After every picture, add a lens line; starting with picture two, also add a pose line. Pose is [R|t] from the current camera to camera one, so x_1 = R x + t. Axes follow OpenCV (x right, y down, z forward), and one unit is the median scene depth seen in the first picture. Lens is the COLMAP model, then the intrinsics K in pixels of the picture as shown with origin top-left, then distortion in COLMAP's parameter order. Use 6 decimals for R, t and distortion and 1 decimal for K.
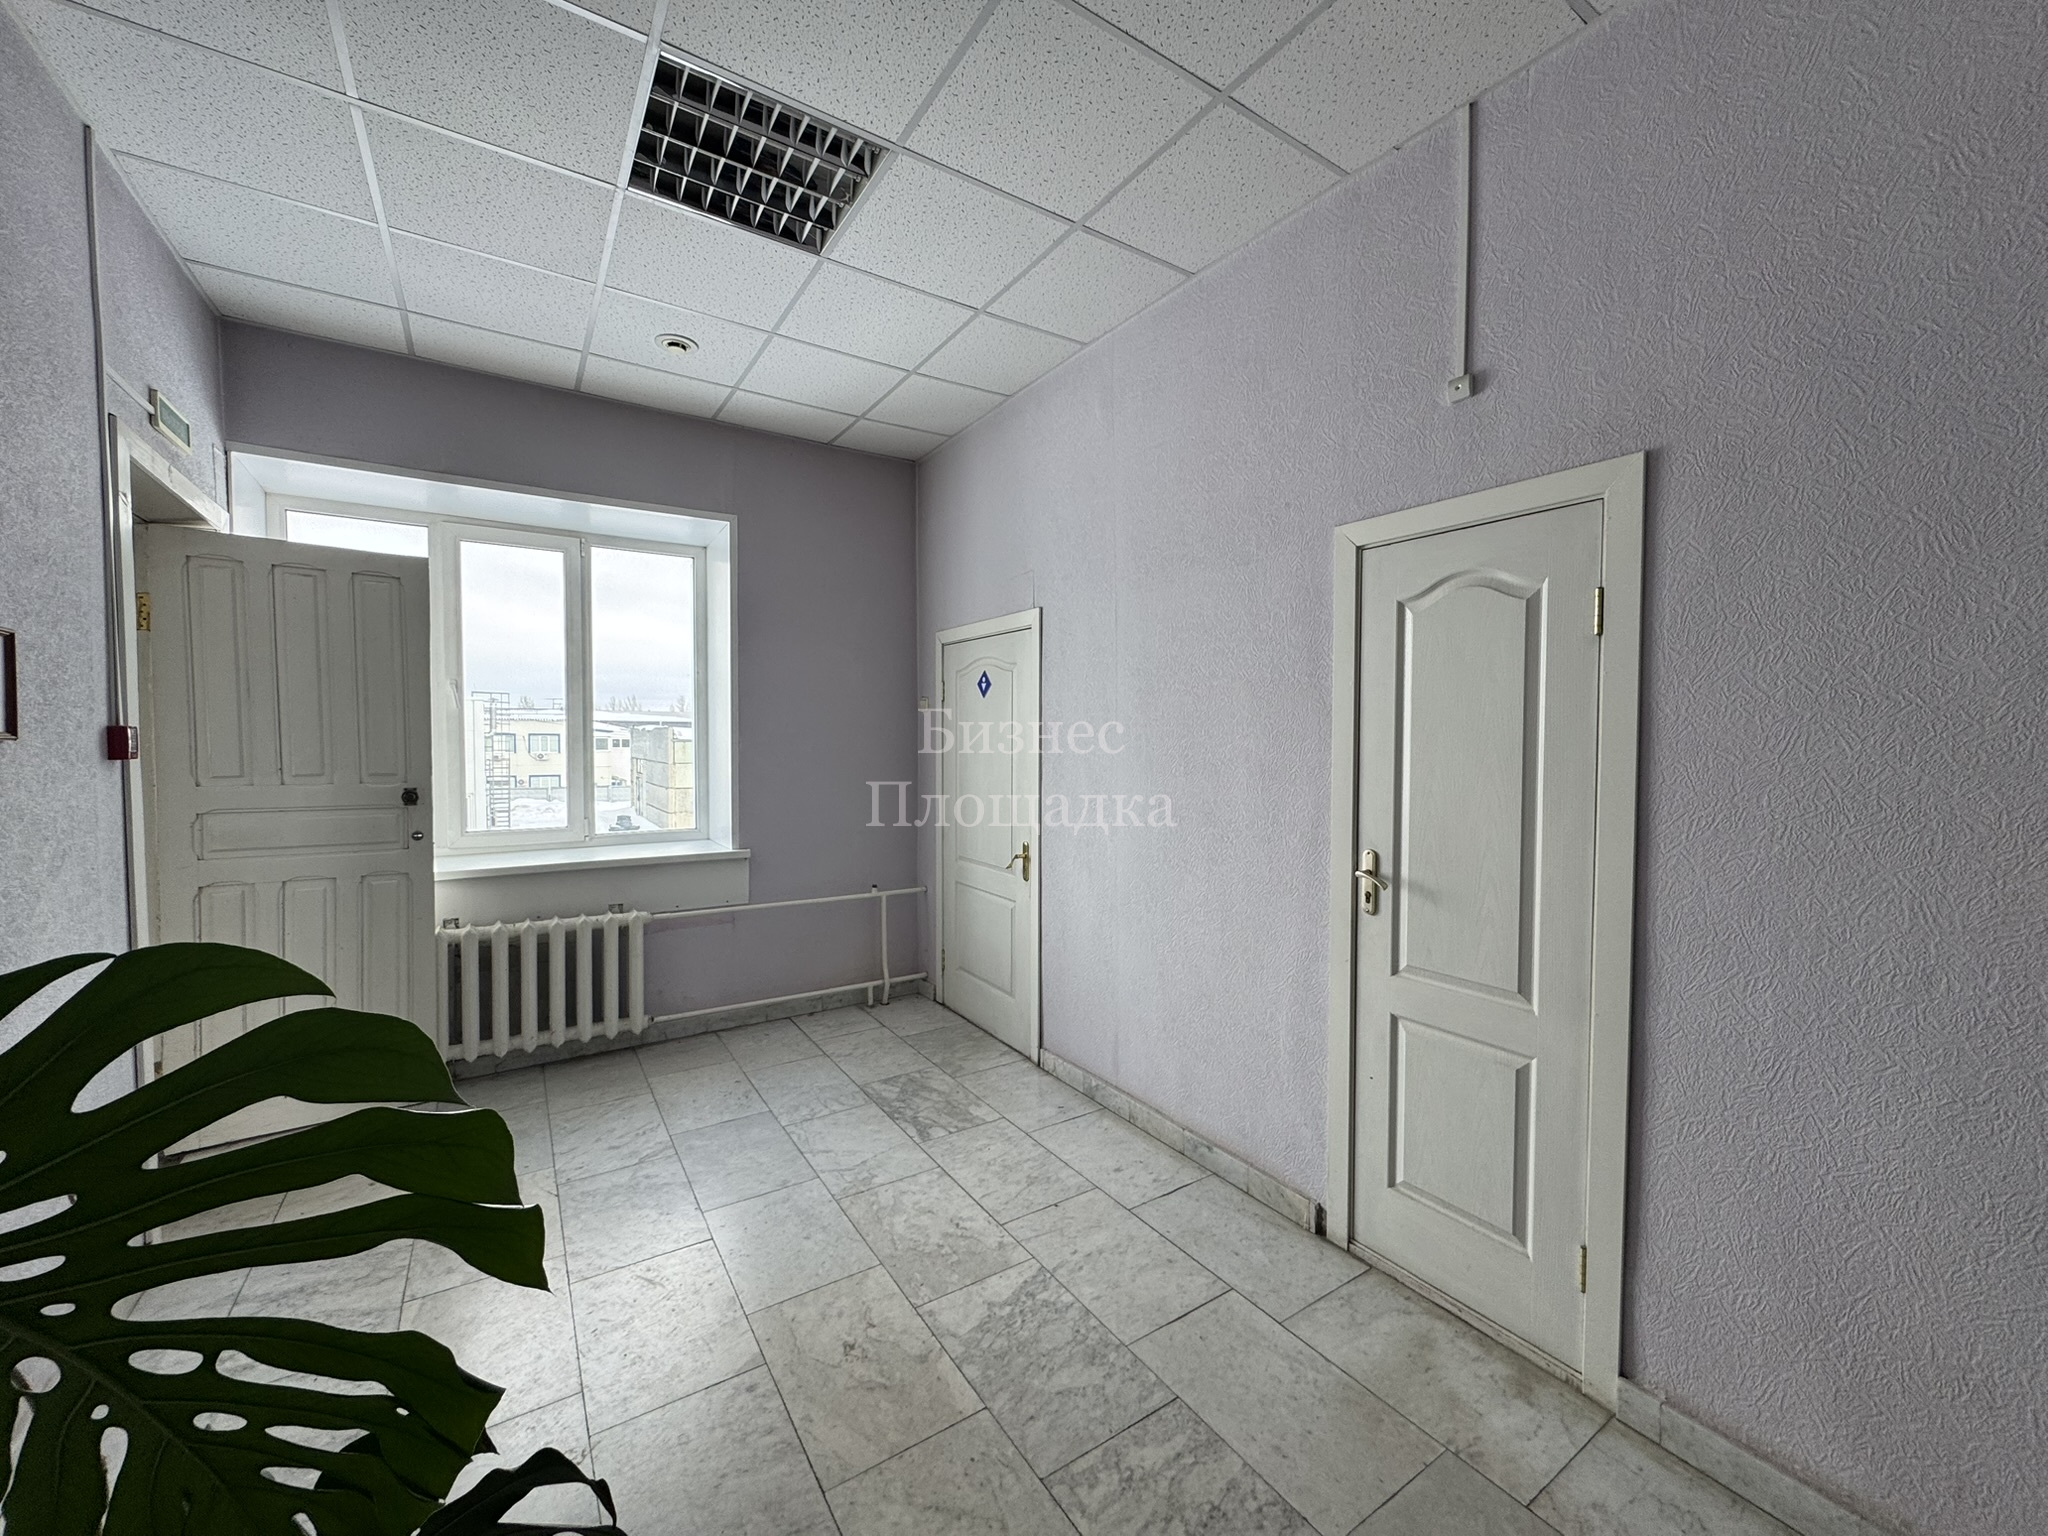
lens RADIAL K [[813.2, 0, 1027.4], [0, 813.2, 766.4], [0, 0, 1]] dist [-0.002380, 0.000162]
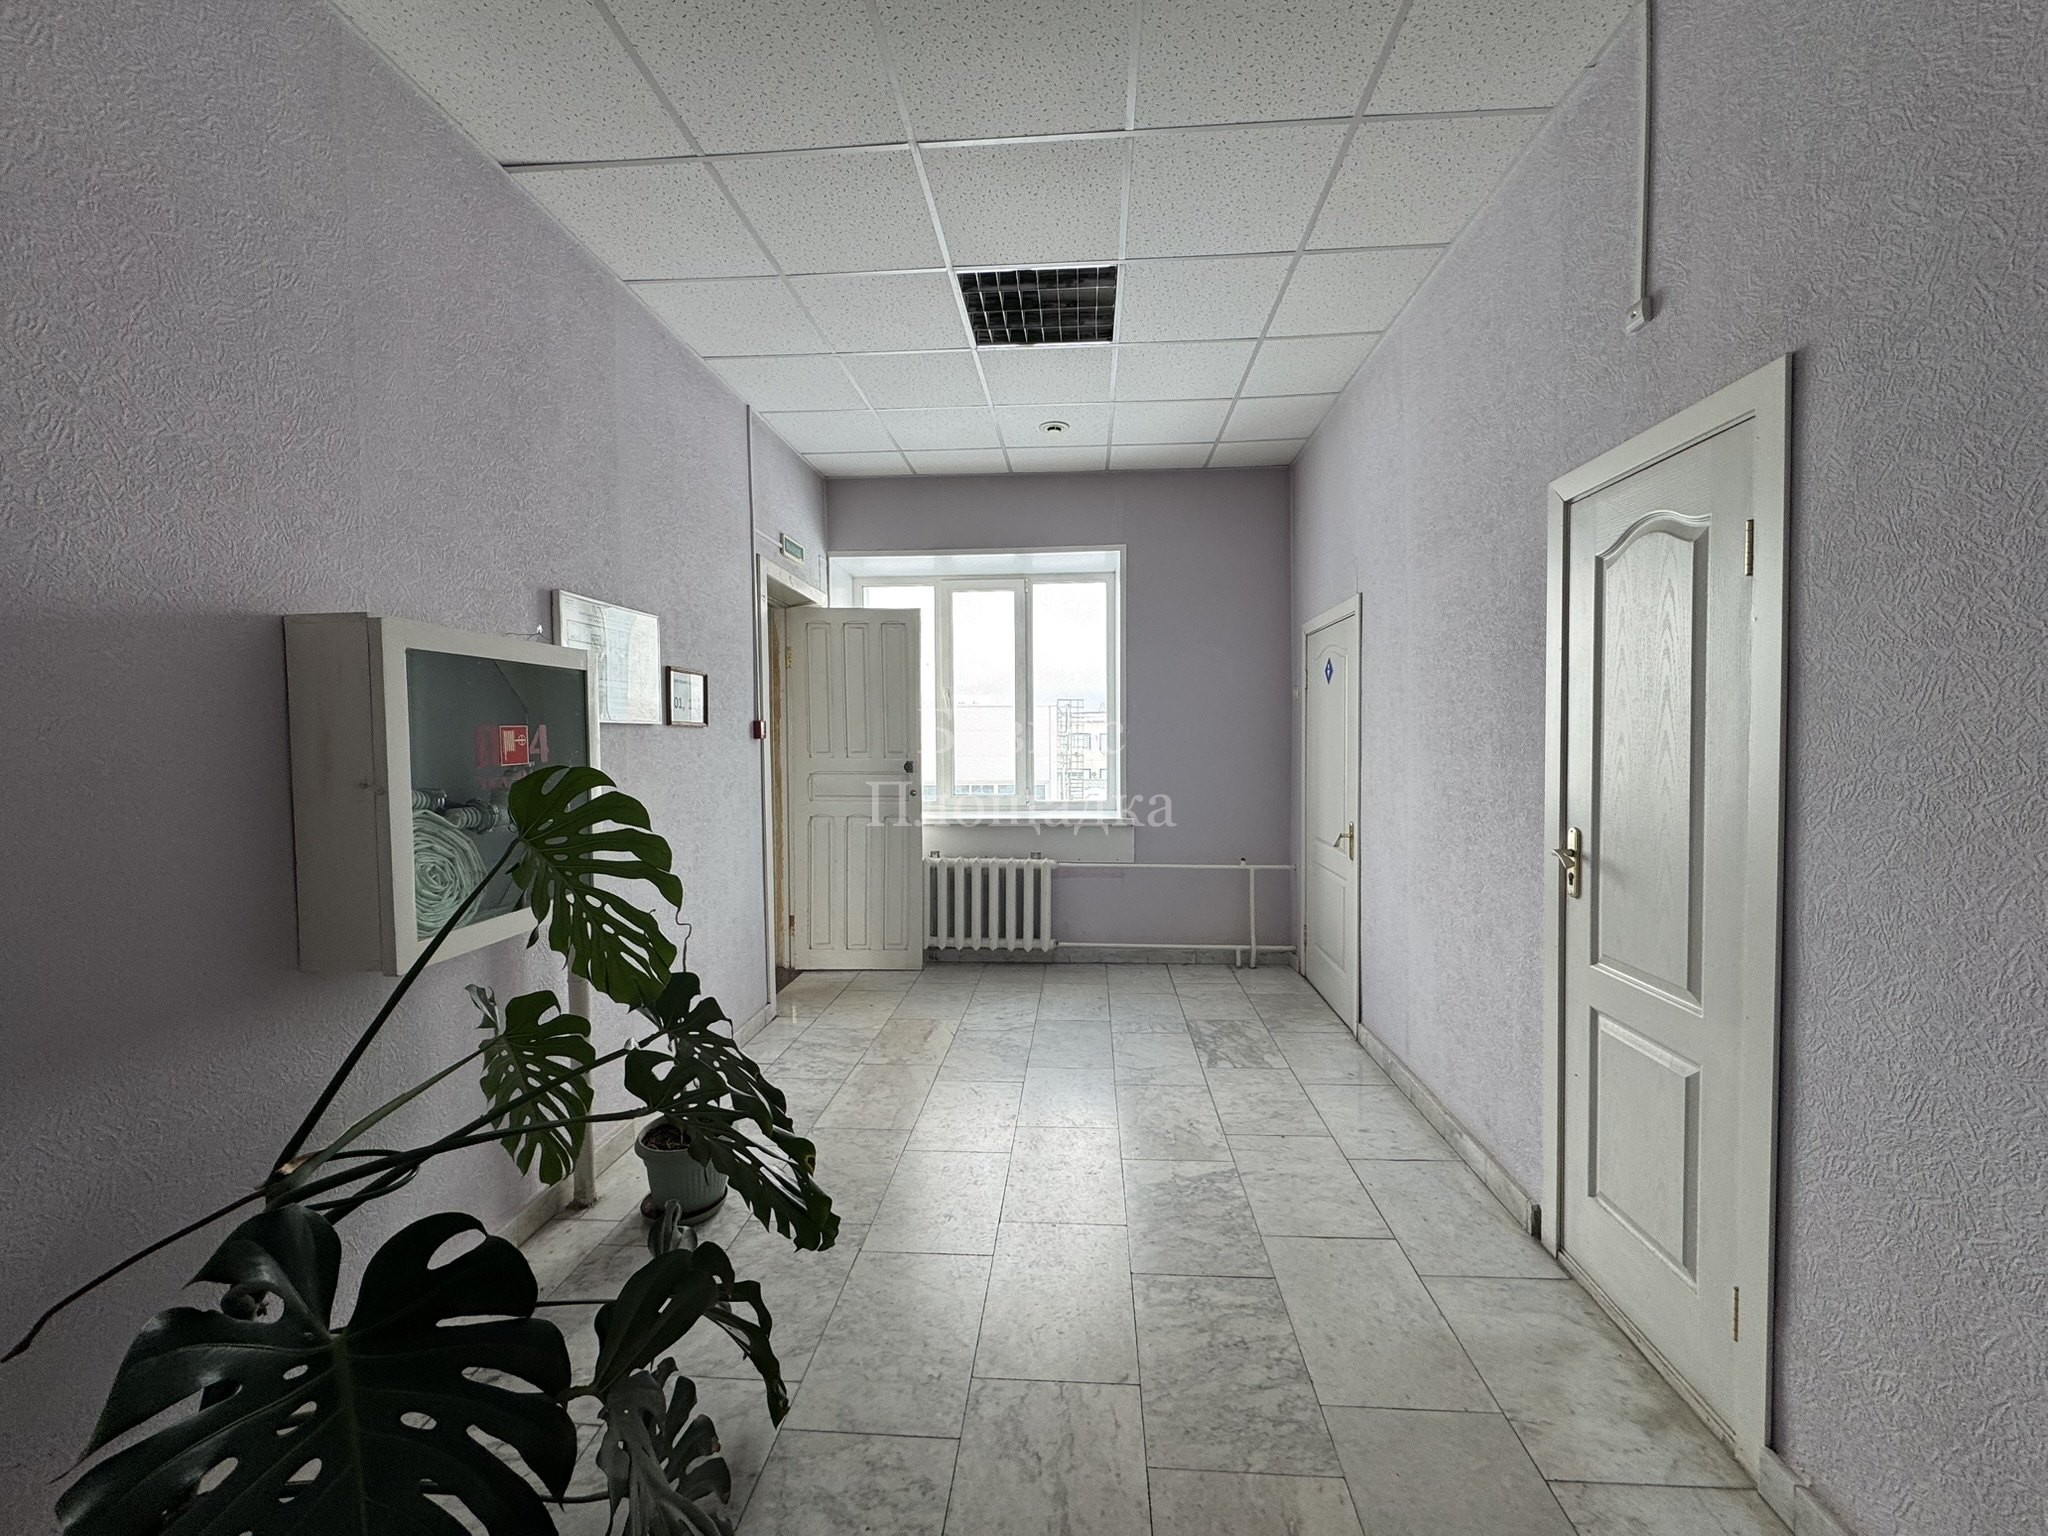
lens RADIAL K [[813.2, 0, 1028.1], [0, 813.2, 766.1], [0, 0, 1]] dist [-0.002380, 0.000162]
pose [[0.796854, 0.013188, -0.604028, 0.484188], [-0.011853, 0.999911, 0.006194, 0.034333], [0.604055, 0.002223, 0.796939, -0.113586]]
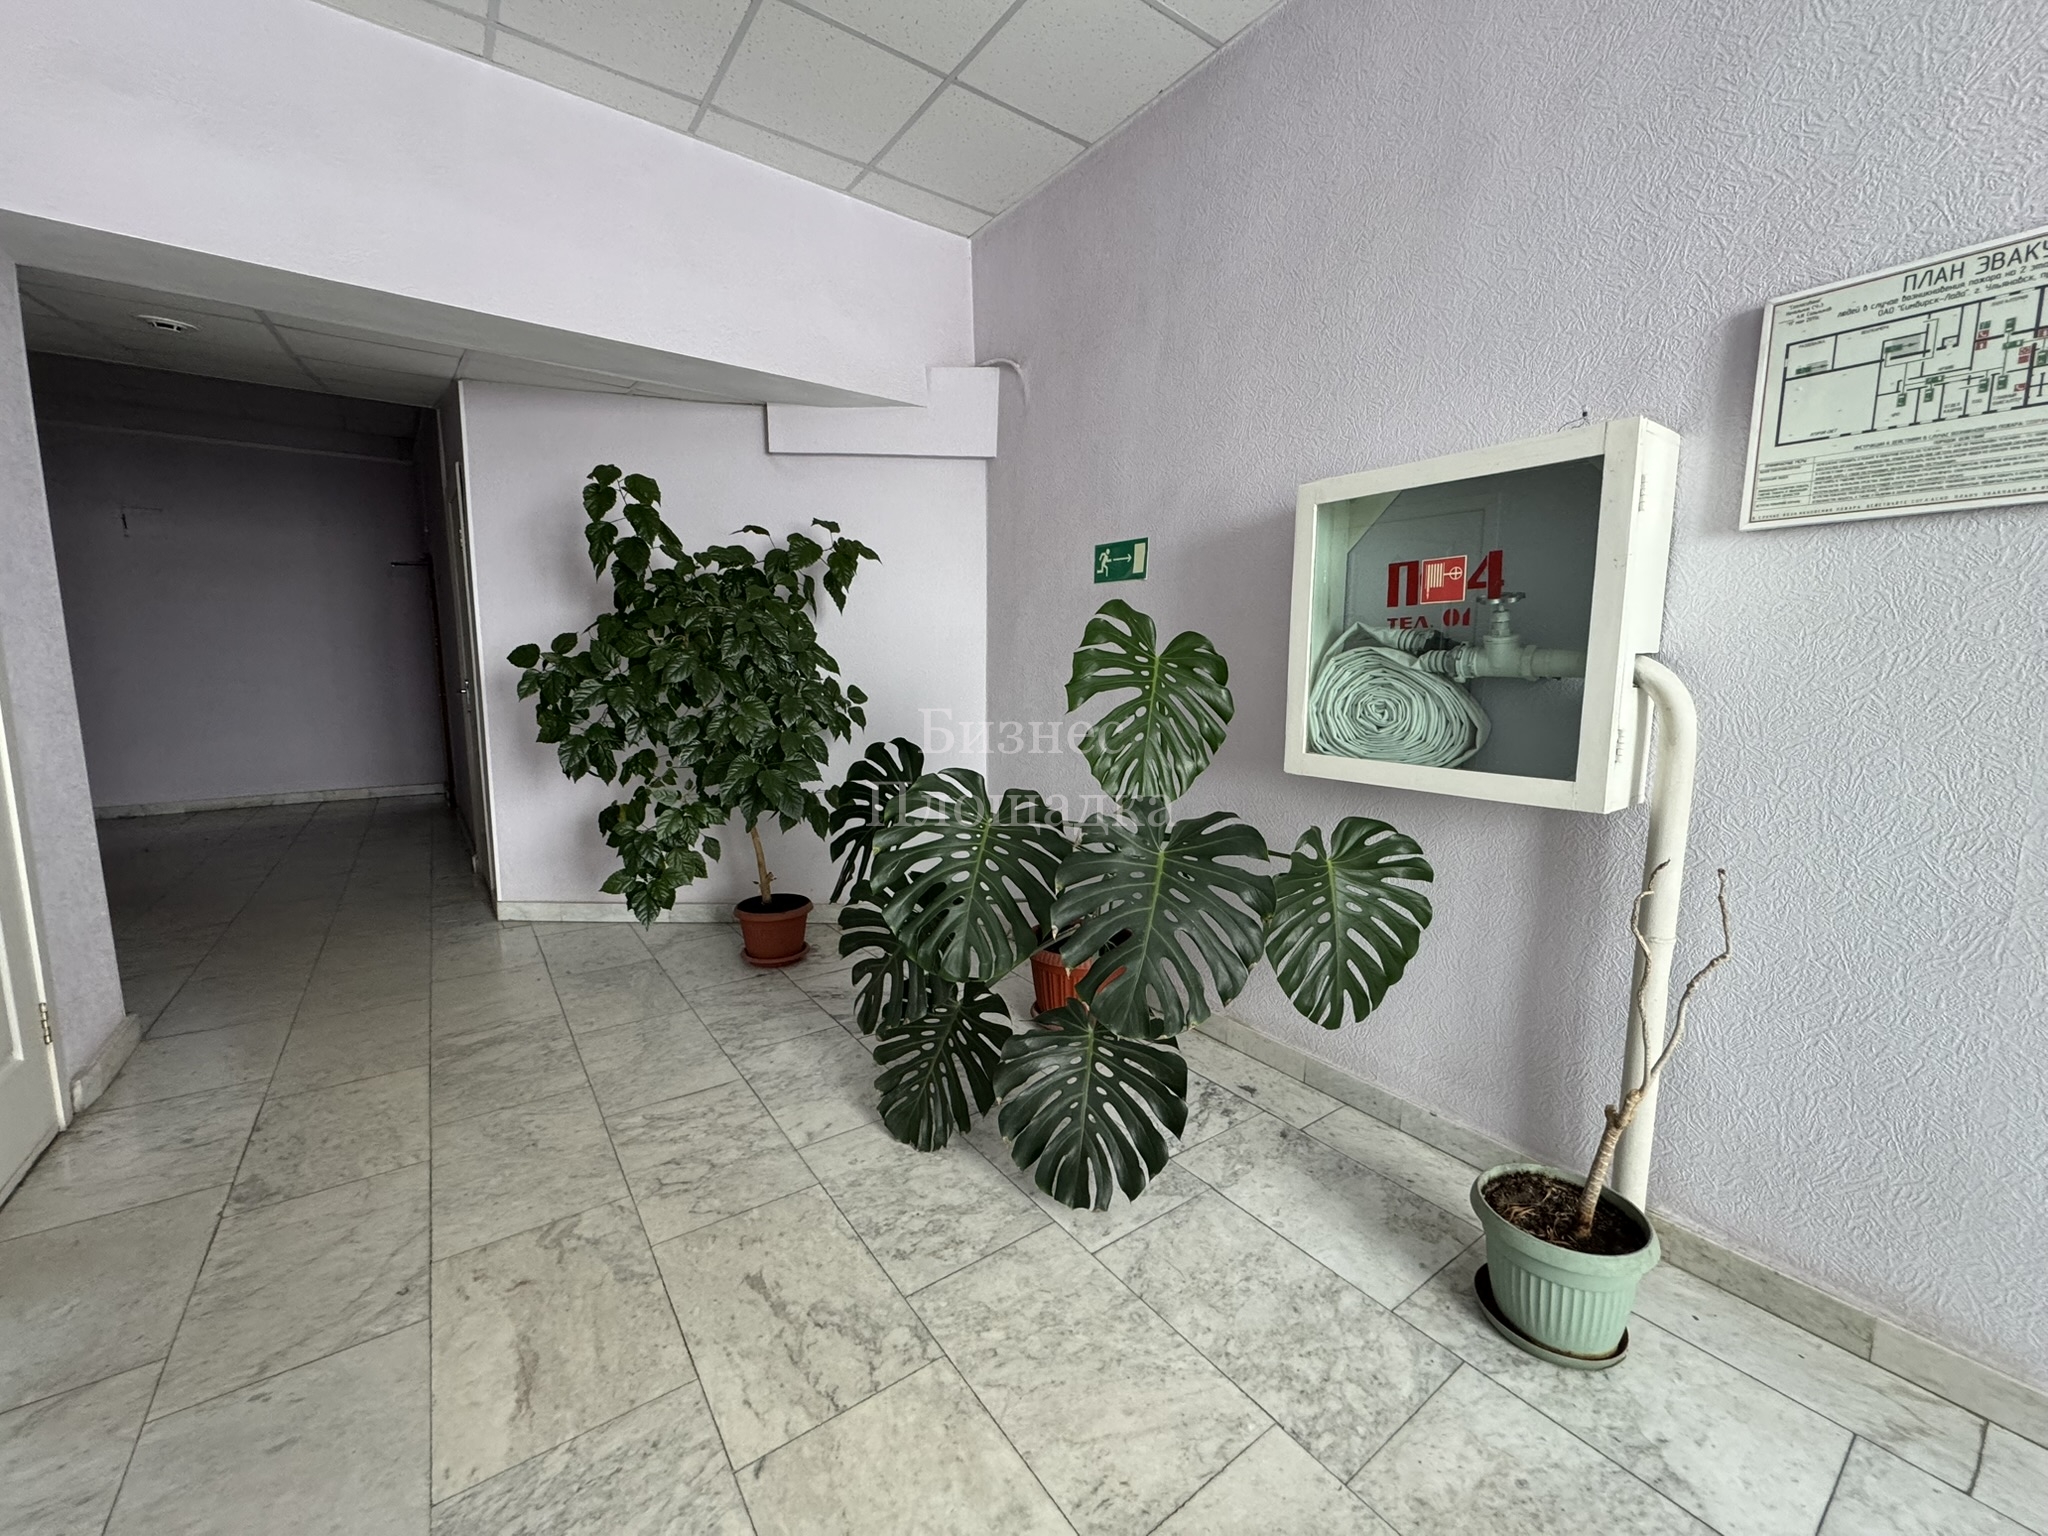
lens RADIAL K [[813.2, 0, 1023.2], [0, 813.2, 760.9], [0, 0, 1]] dist [-0.002380, 0.000162]
pose [[-0.998866, -0.000387, -0.047609, -0.078766], [-0.008175, 0.986510, 0.163498, 0.072688], [0.046903, 0.163702, -0.985394, 1.078854]]
